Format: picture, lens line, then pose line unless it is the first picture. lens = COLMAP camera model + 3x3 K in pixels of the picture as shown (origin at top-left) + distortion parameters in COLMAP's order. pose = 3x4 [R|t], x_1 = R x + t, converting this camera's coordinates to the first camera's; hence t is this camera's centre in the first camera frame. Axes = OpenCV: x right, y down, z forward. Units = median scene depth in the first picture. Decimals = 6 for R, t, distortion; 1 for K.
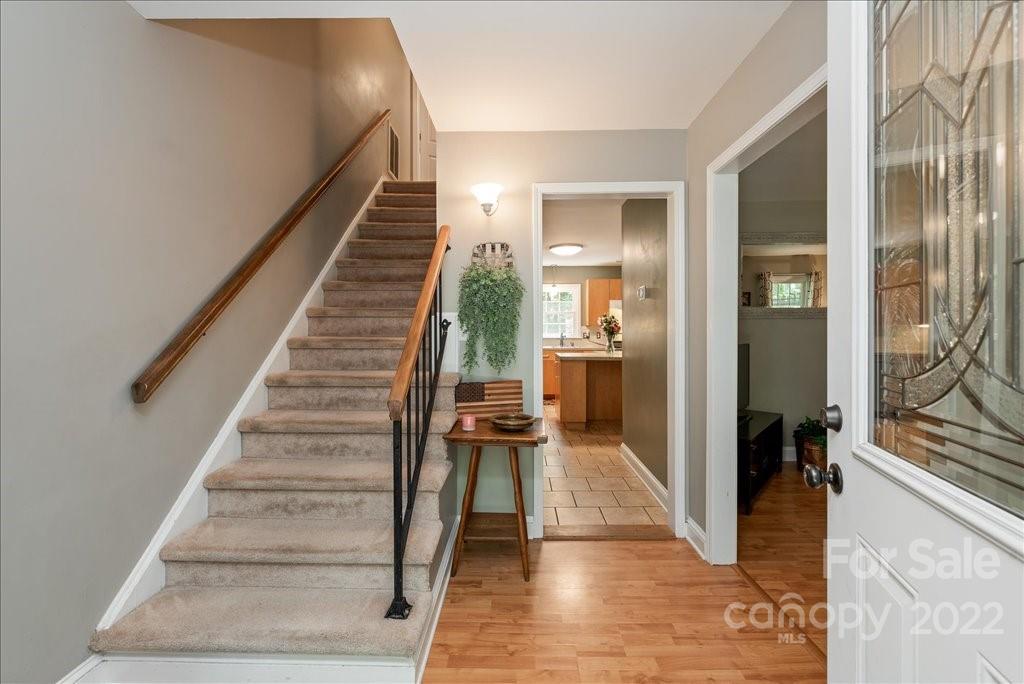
lens RADIAL K [[457.8, 0, 507.8], [0, 457.8, 333.7], [0, 0, 1]] dist [0.000471, 0.000057]
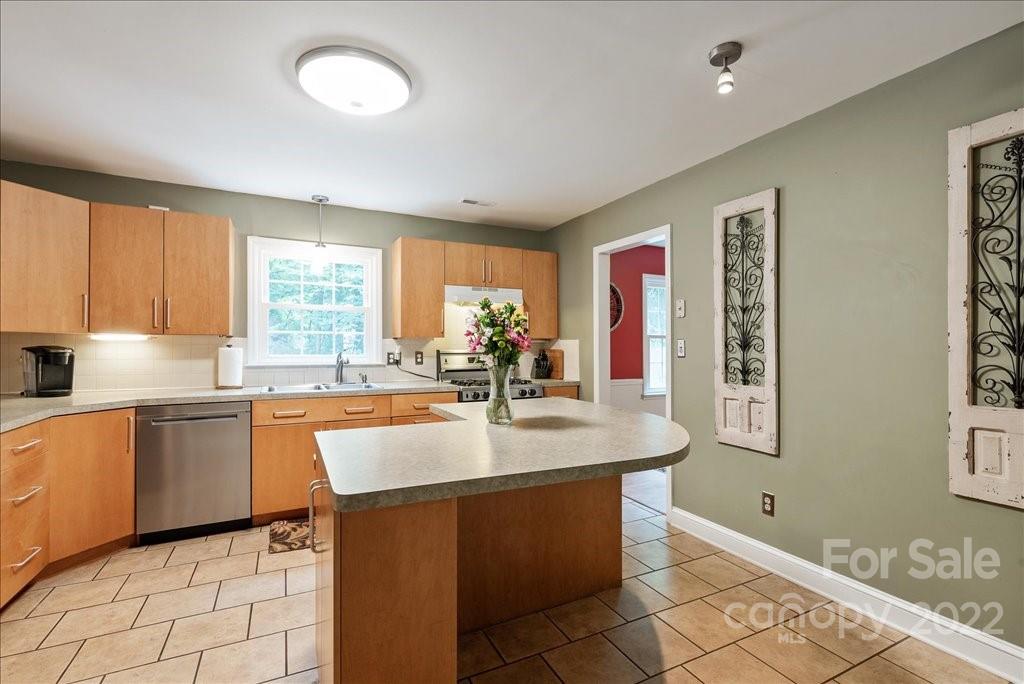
lens RADIAL K [[457.8, 0, 507.8], [0, 457.8, 333.7], [0, 0, 1]] dist [0.000471, 0.000057]
pose [[0.888264, 0.017323, 0.459006, 0.059342], [-0.003389, 0.999509, -0.031162, -0.007334], [-0.459320, 0.026125, 0.887887, 0.537294]]
